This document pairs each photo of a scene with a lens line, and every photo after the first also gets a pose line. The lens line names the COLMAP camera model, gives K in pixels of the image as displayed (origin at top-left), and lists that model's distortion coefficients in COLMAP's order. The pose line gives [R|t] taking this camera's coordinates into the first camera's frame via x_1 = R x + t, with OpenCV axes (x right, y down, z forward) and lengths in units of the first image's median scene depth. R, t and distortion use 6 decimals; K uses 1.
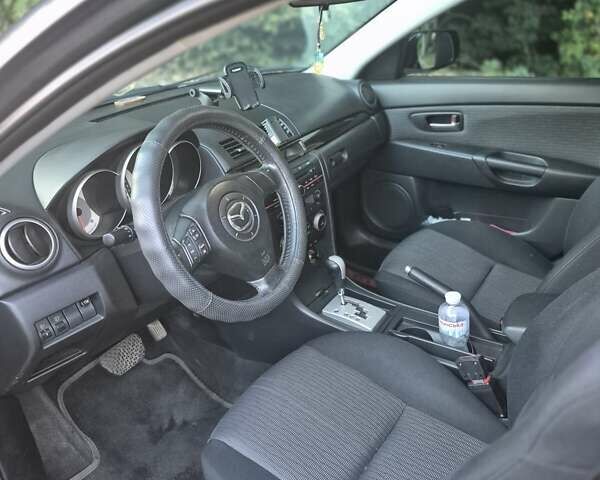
lens RADIAL K [[559.4, 0, 297.5], [0, 559.4, 248.9], [0, 0, 1]] dist [0.116097, -0.182732]
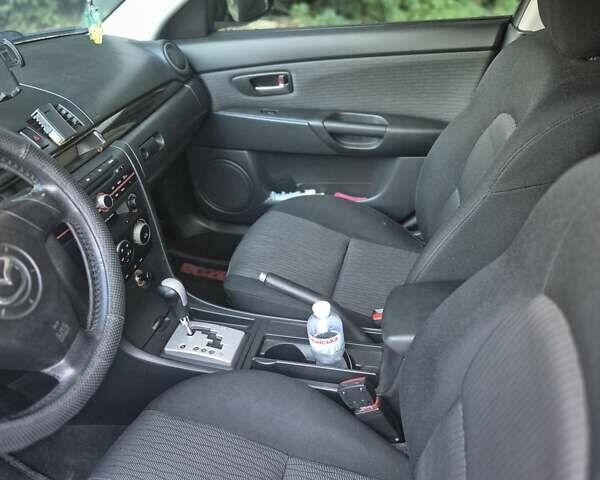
lens RADIAL K [[559.4, 0, 297.5], [0, 559.4, 248.9], [0, 0, 1]] dist [0.116097, -0.182732]
pose [[0.948666, -0.171580, 0.265692, 0.033139], [0.149710, 0.983595, 0.100641, -0.074247], [-0.278601, -0.055698, 0.958790, 0.192571]]
